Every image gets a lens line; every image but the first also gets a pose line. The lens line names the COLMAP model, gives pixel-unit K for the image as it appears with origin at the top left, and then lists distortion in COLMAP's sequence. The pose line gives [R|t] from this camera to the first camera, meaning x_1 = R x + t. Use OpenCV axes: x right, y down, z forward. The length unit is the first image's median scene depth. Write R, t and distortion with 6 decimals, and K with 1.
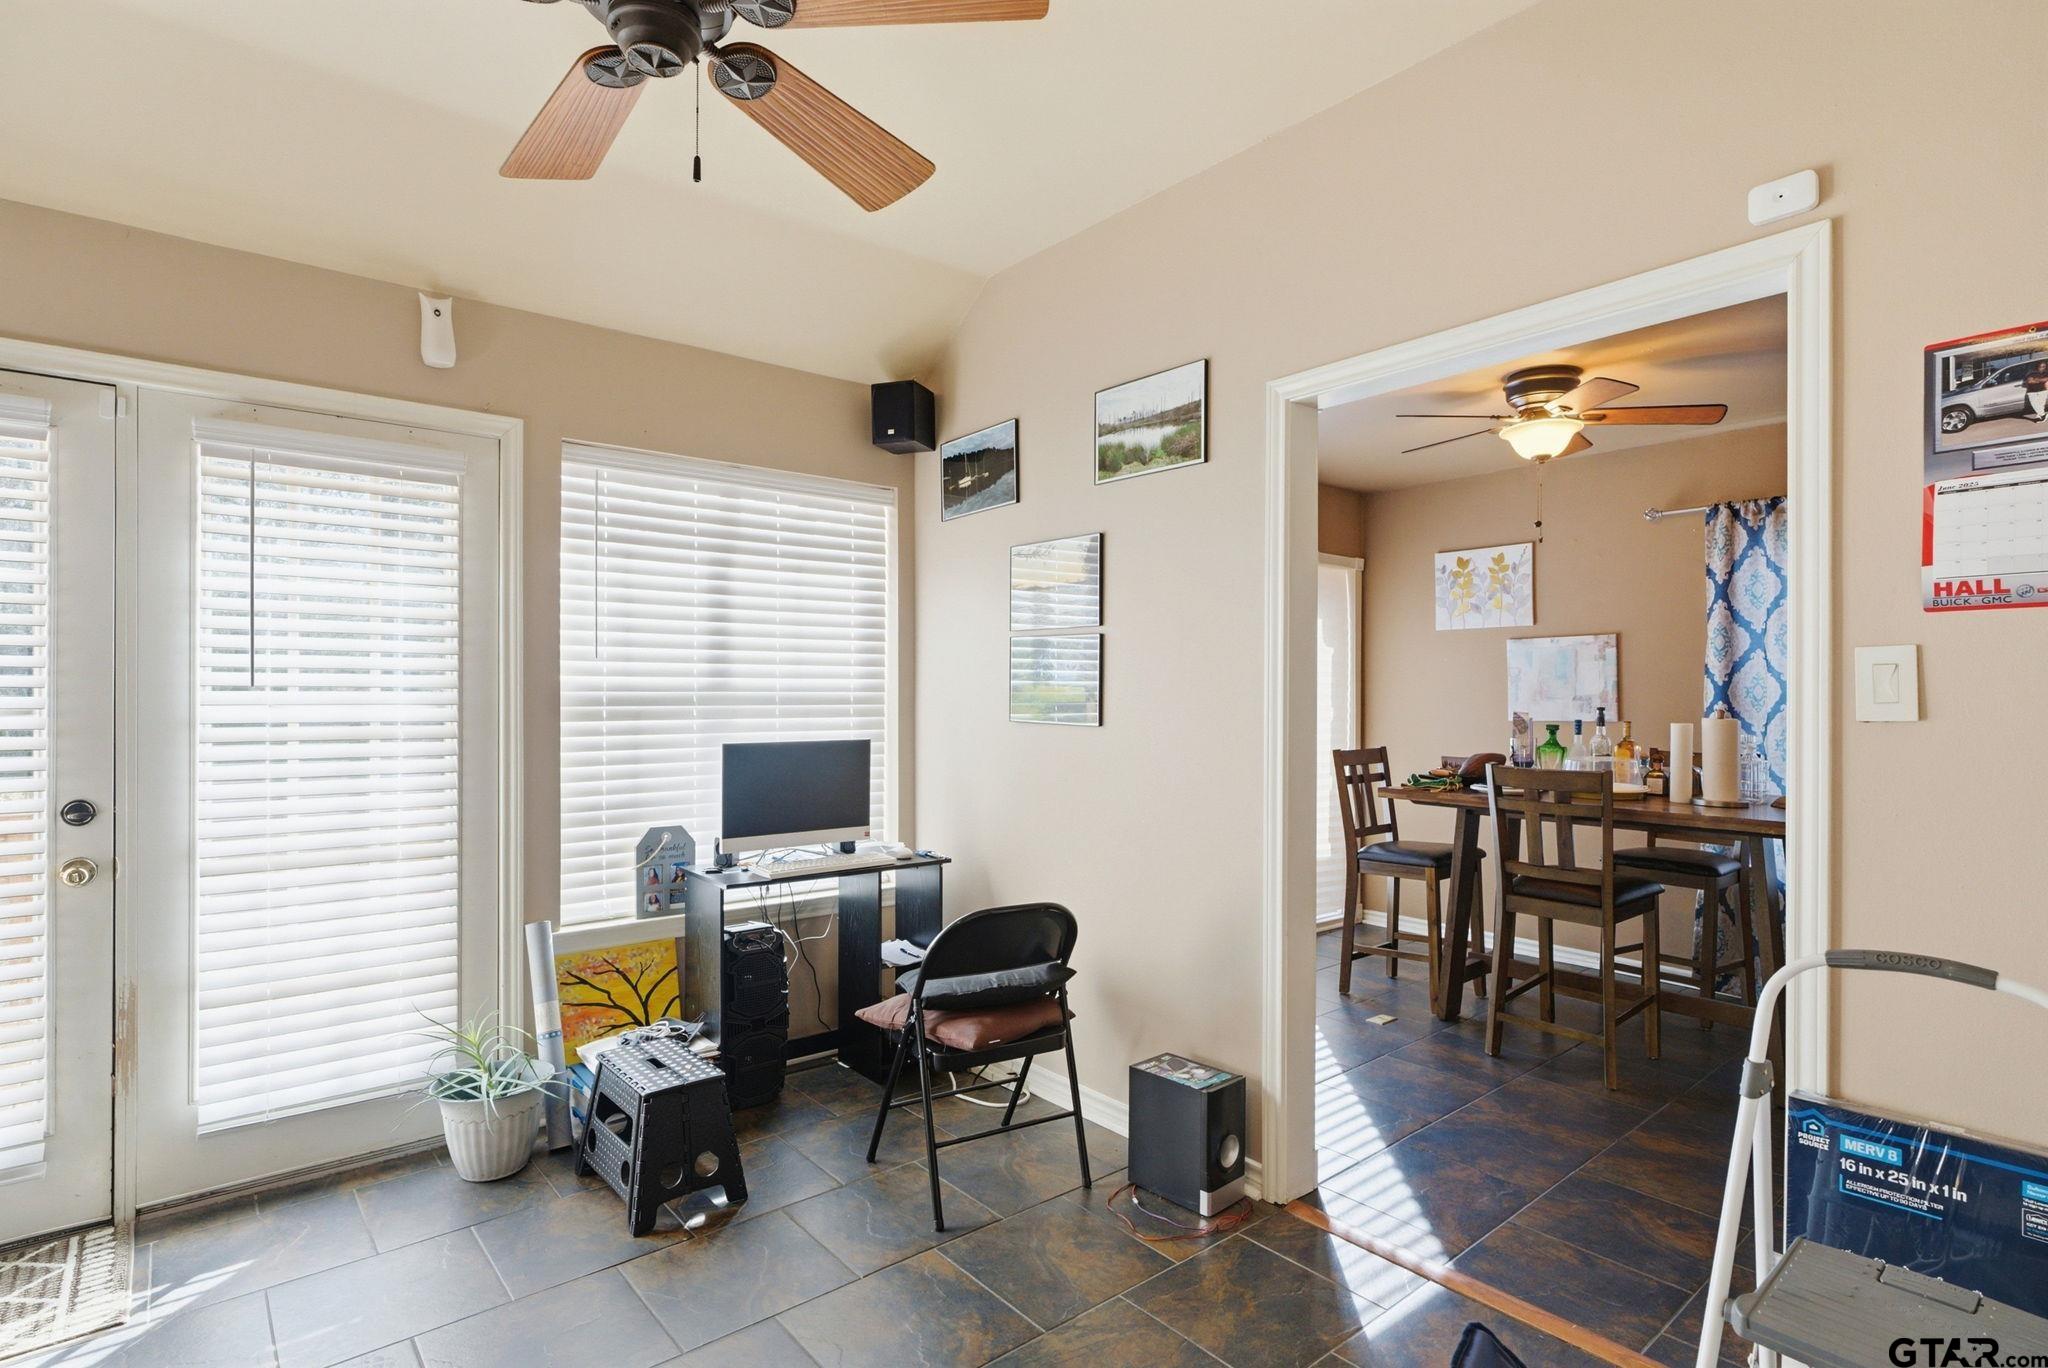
lens RADIAL K [[1038.7, 0, 1029.0], [0, 1038.7, 678.7], [0, 0, 1]] dist [-0.001707, 0.000155]
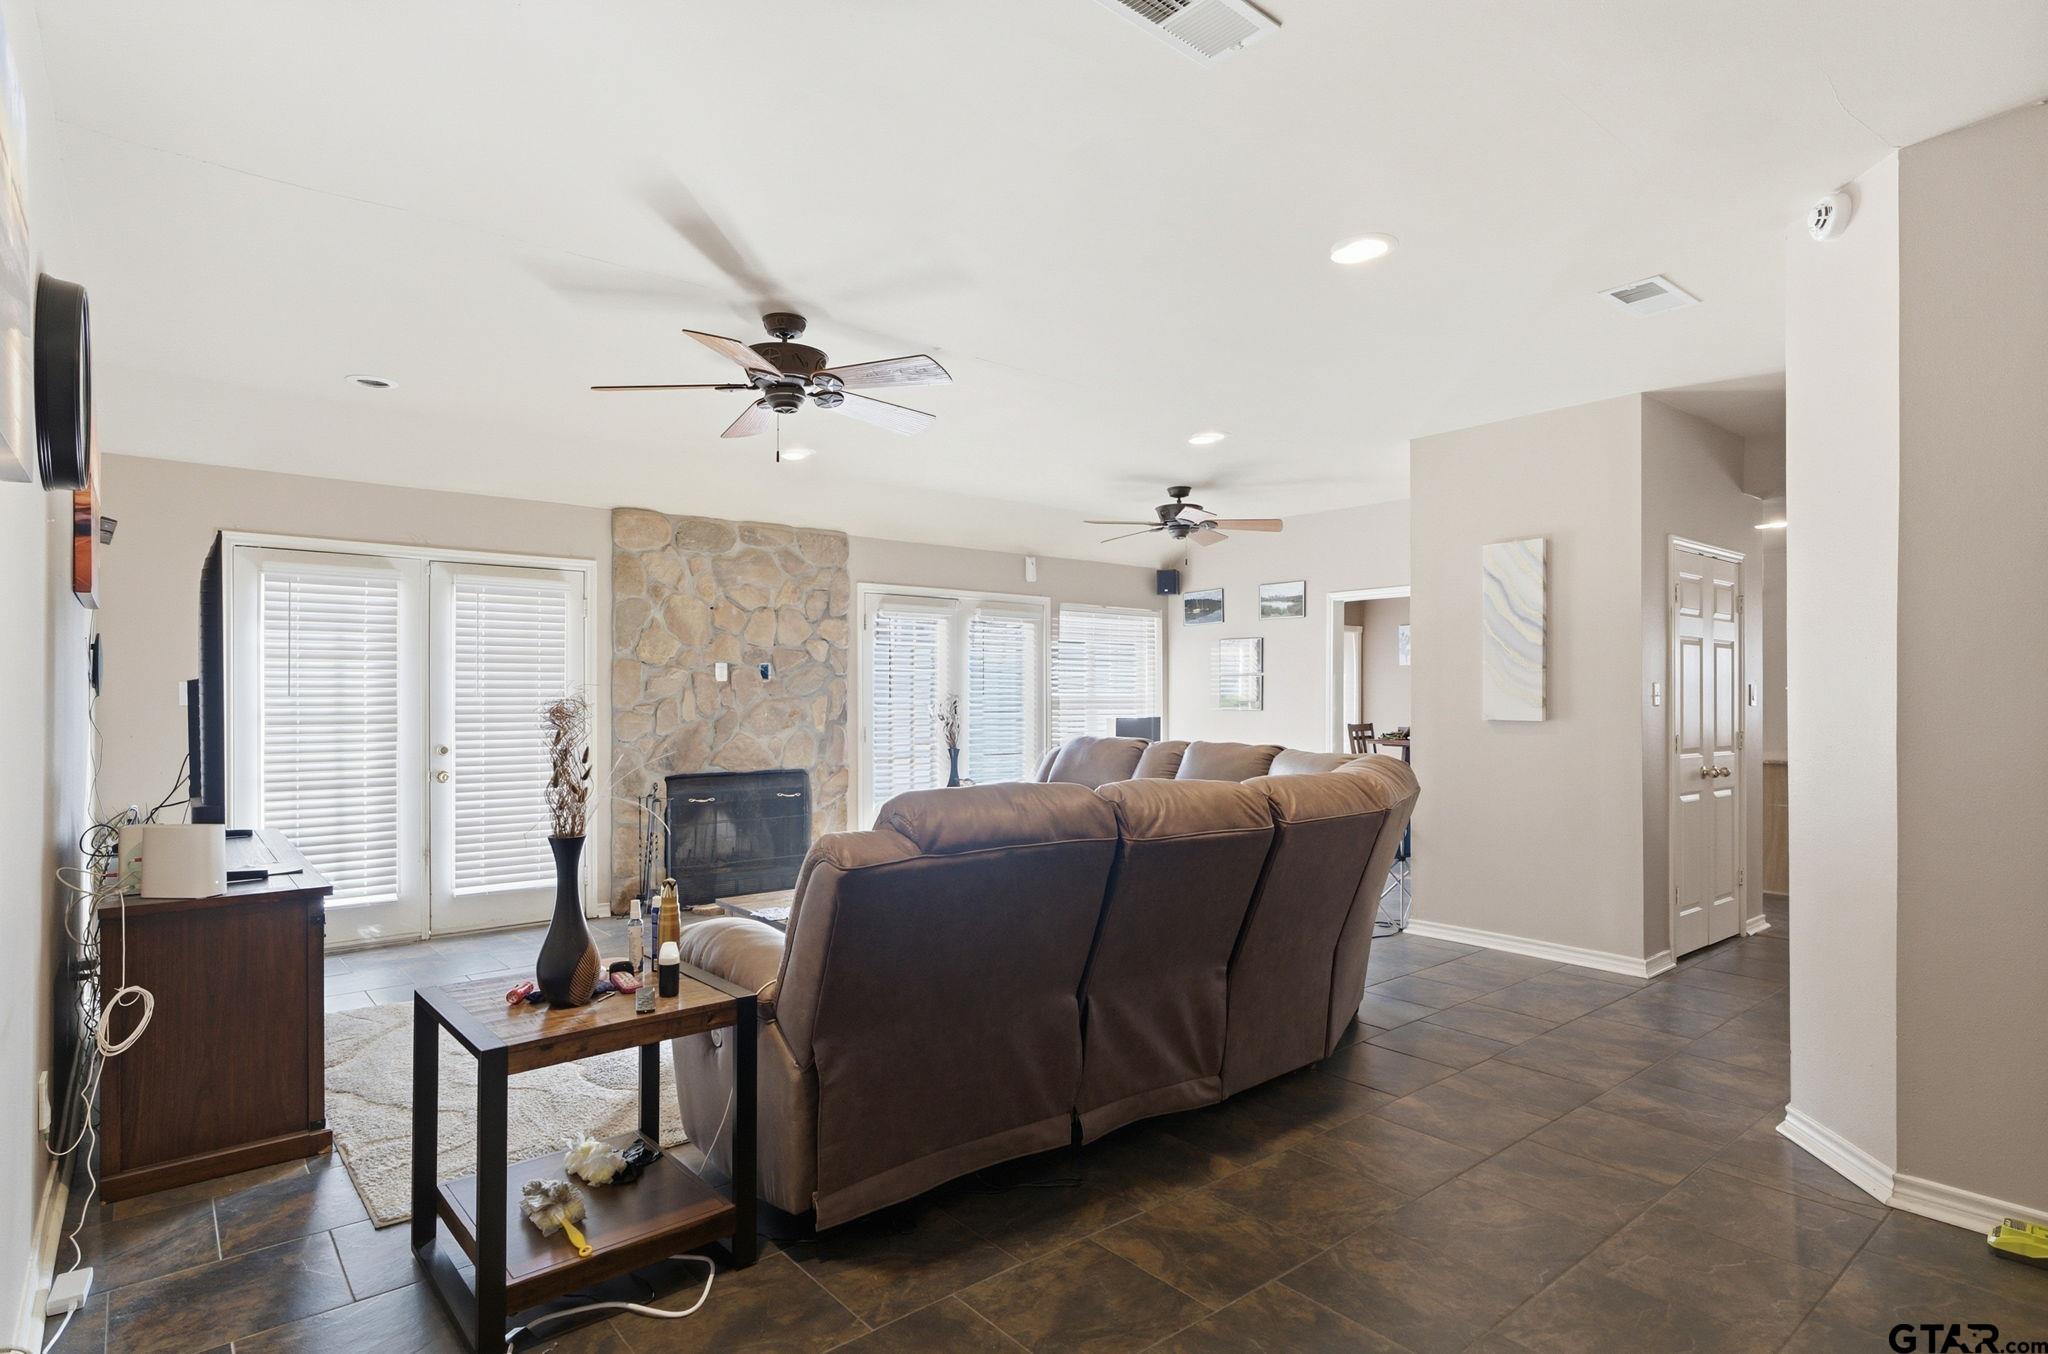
lens RADIAL K [[1040.4, 0, 1012.6], [0, 1040.4, 691.0], [0, 0, 1]] dist [0.000018, 0.000081]
pose [[0.999770, 0.000519, -0.021420, -0.455266], [-0.000458, 0.999996, 0.002810, -0.009588], [0.021421, -0.002800, 0.999767, -1.497590]]
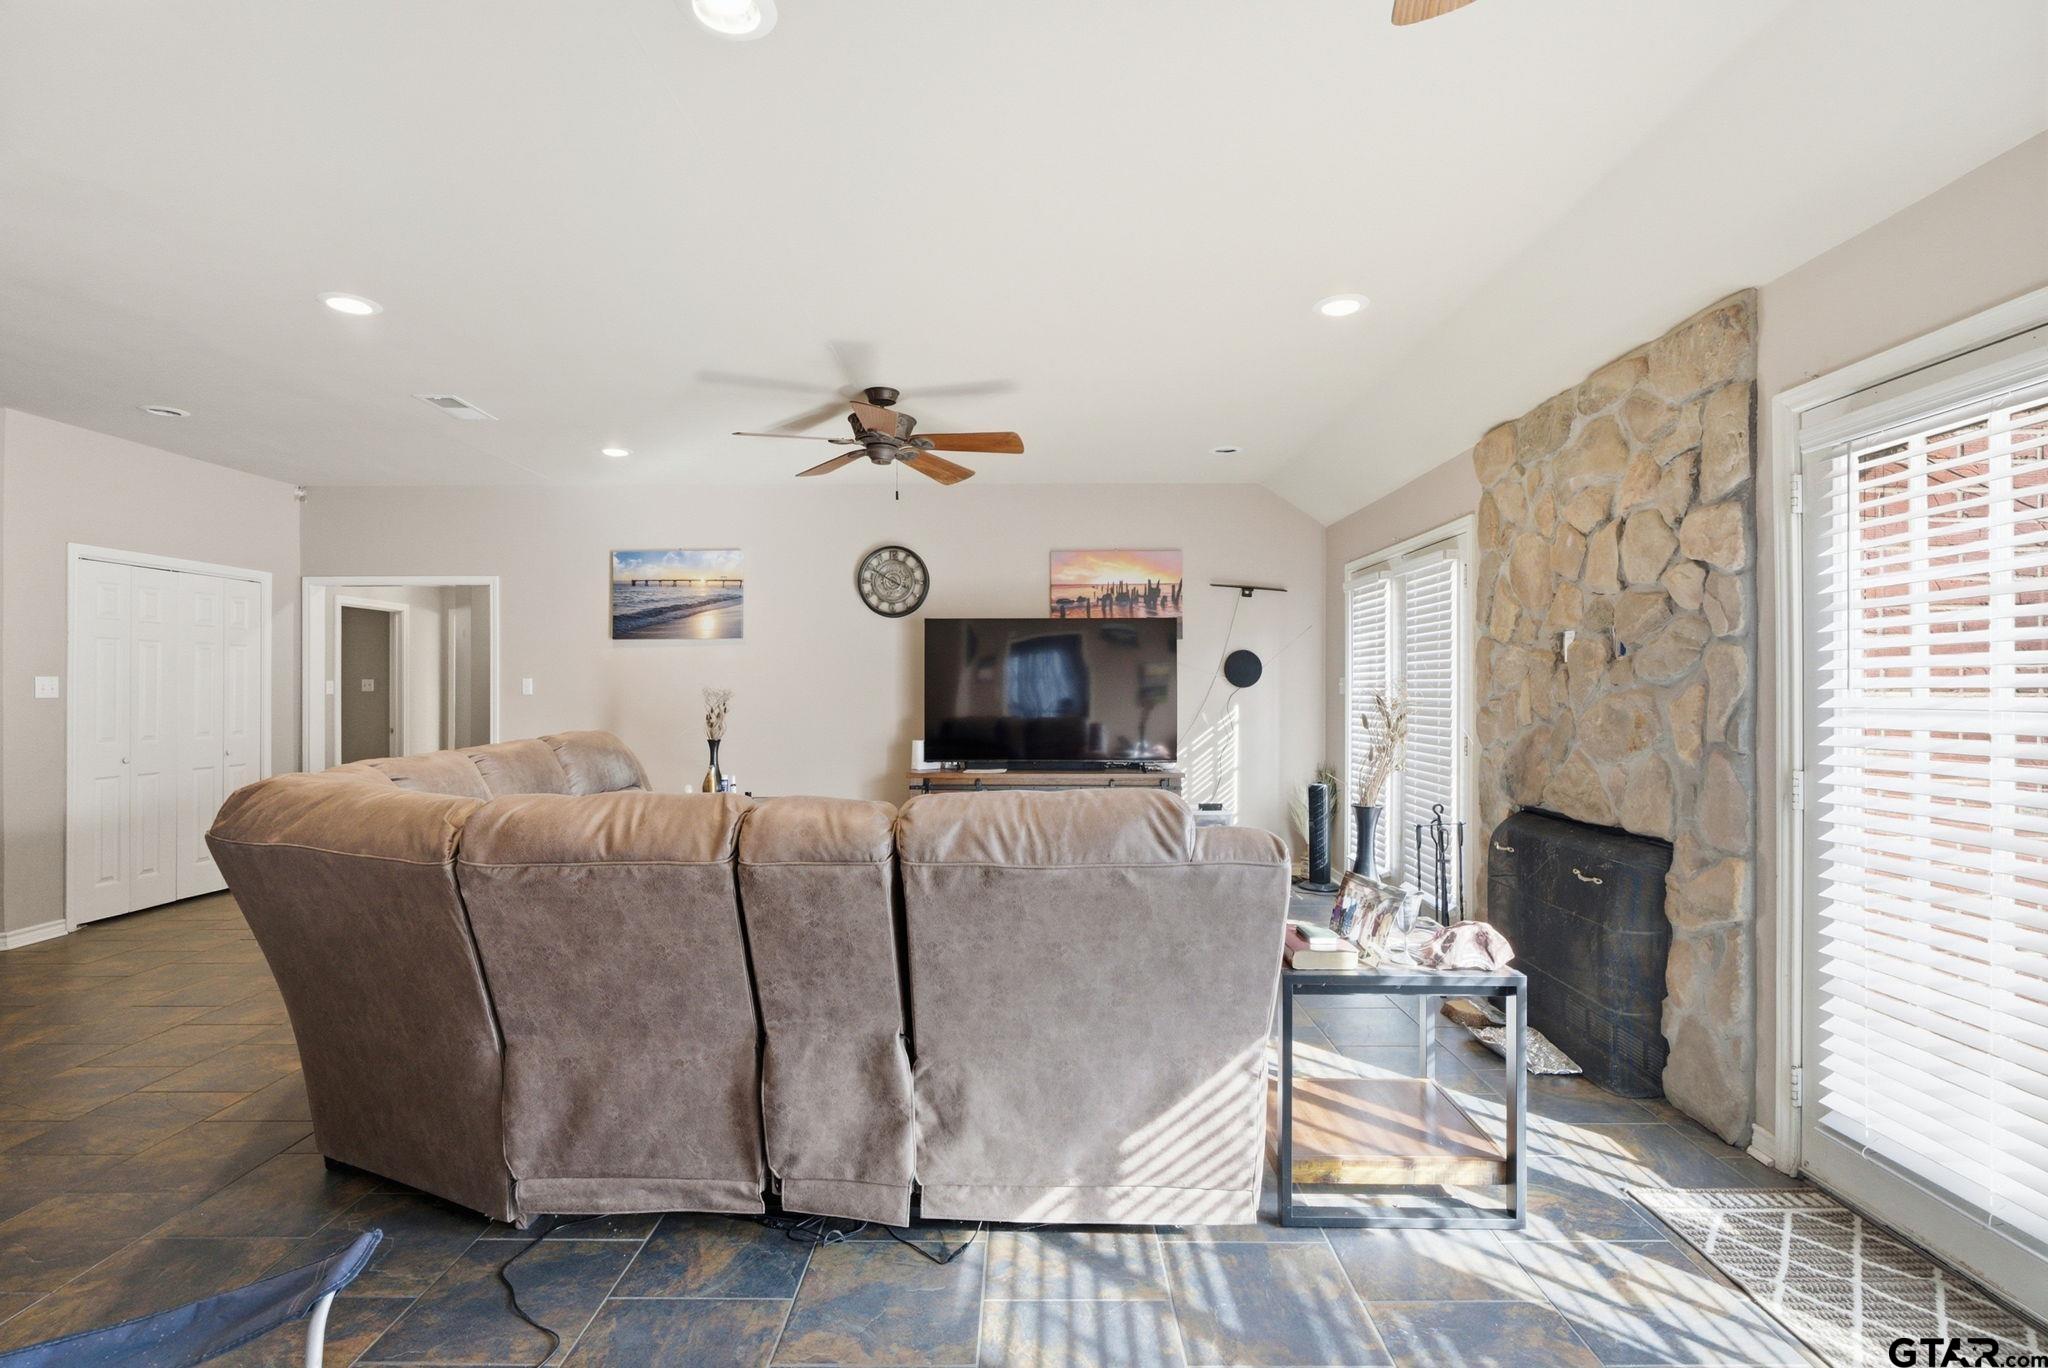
lens RADIAL K [[949.3, 0, 1024.0], [0, 949.3, 684.0], [0, 0, 1]] dist [-0.017414, -0.000096]
pose [[-0.654400, -0.010414, -0.756077, 0.122194], [0.001771, 0.999881, -0.015304, 0.016614], [0.756146, -0.011354, -0.654304, 0.578933]]
